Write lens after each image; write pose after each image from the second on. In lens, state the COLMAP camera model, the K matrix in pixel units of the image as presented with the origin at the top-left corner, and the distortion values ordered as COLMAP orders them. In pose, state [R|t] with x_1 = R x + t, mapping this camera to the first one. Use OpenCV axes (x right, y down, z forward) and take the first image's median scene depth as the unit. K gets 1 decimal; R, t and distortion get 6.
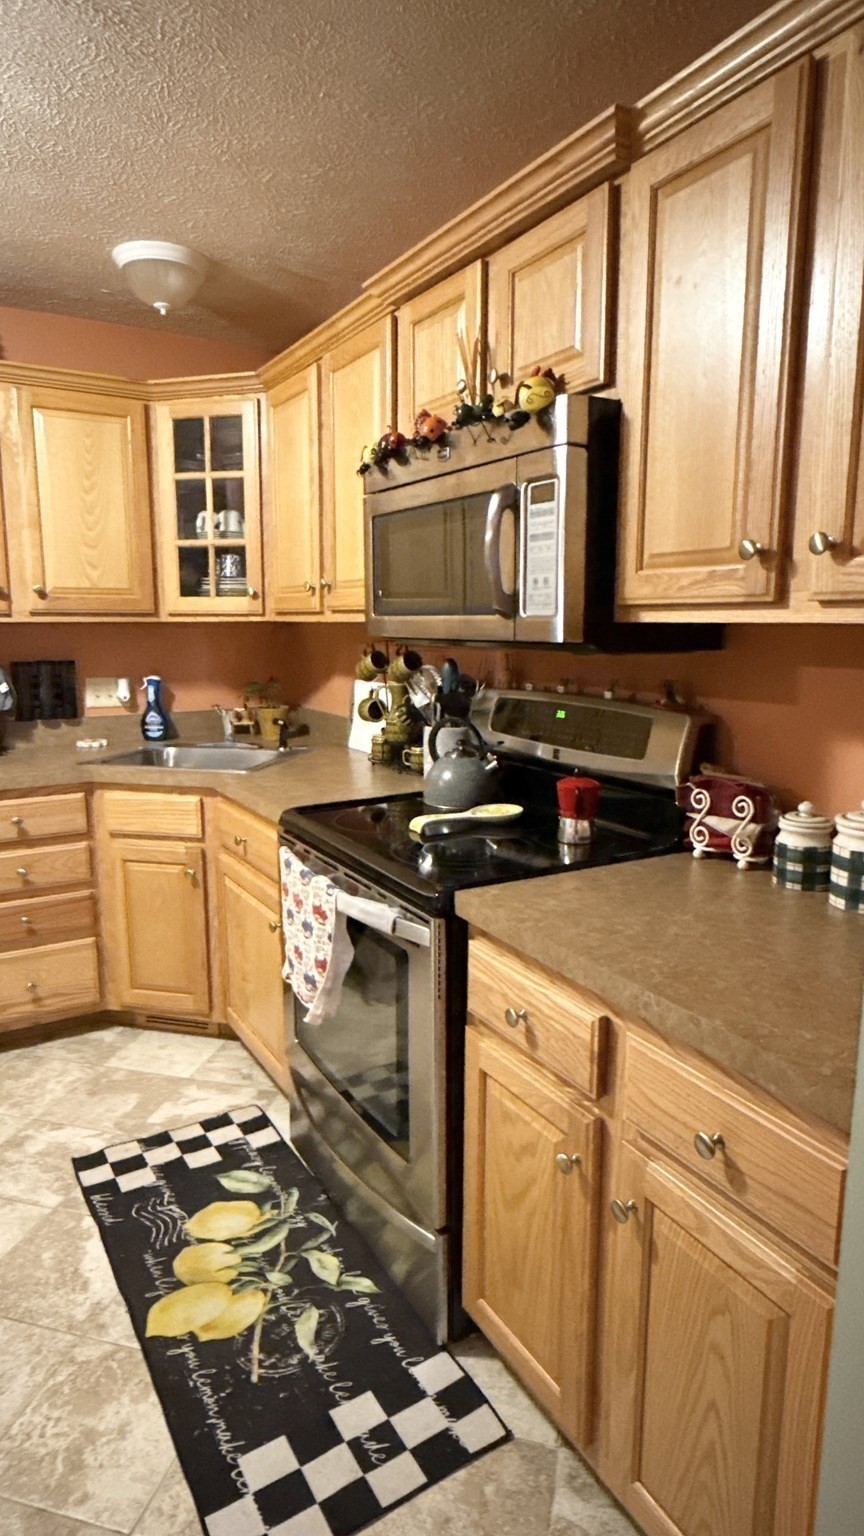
lens RADIAL K [[877.5, 0, 430.9], [0, 877.5, 769.5], [0, 0, 1]] dist [0.007289, -0.003922]
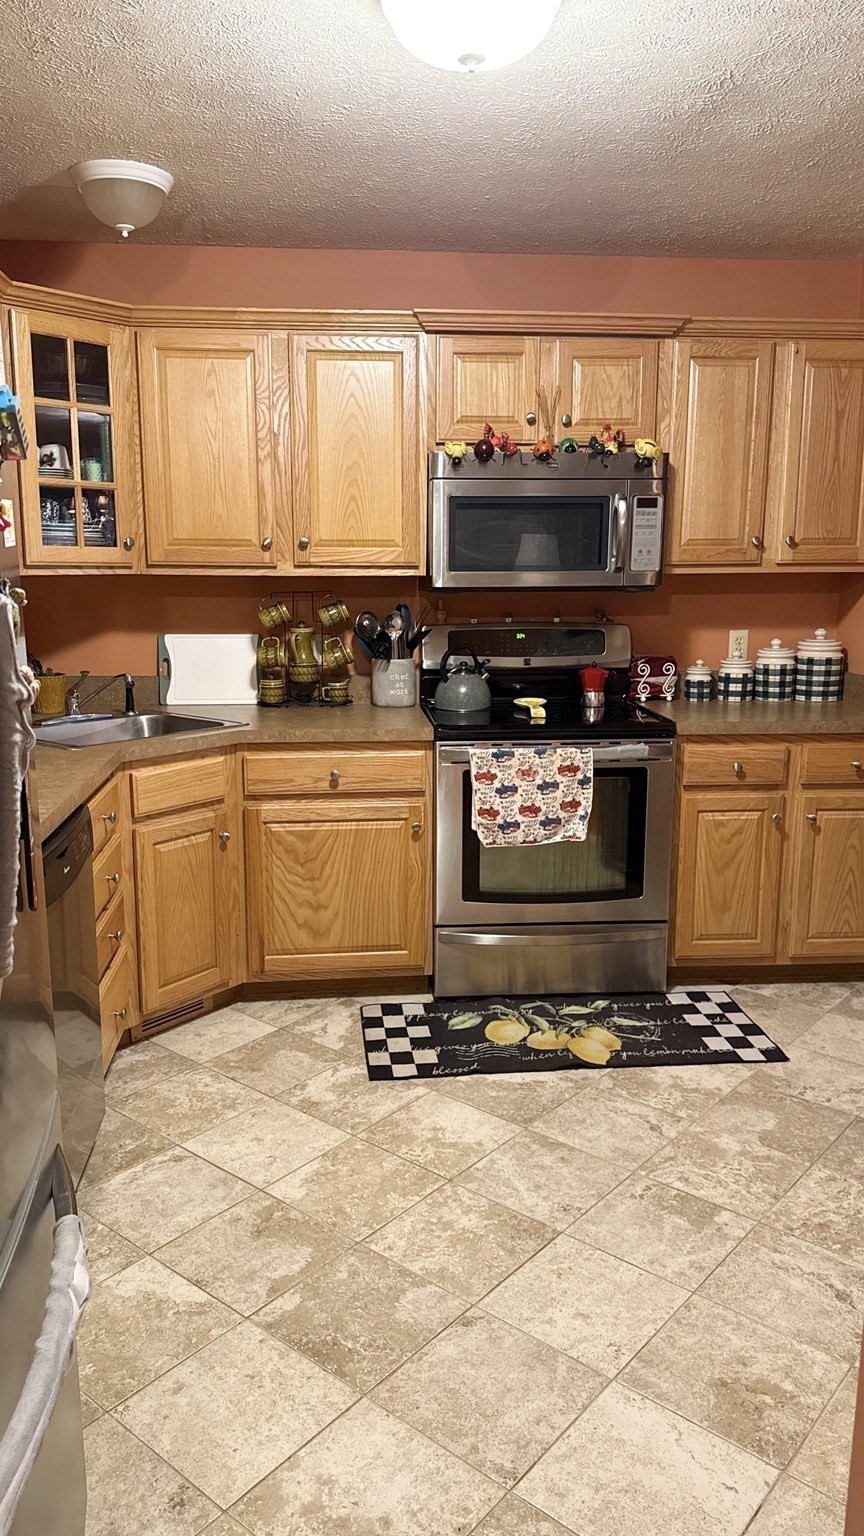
lens RADIAL K [[1066.1, 0, 427.9], [0, 1066.1, 760.2], [0, 0, 1]] dist [0.077421, -0.004352]
pose [[0.426755, -0.158342, 0.890398, -1.745128], [0.153741, 0.982924, 0.101110, -0.069260], [-0.891203, 0.093742, 0.443812, 0.377805]]
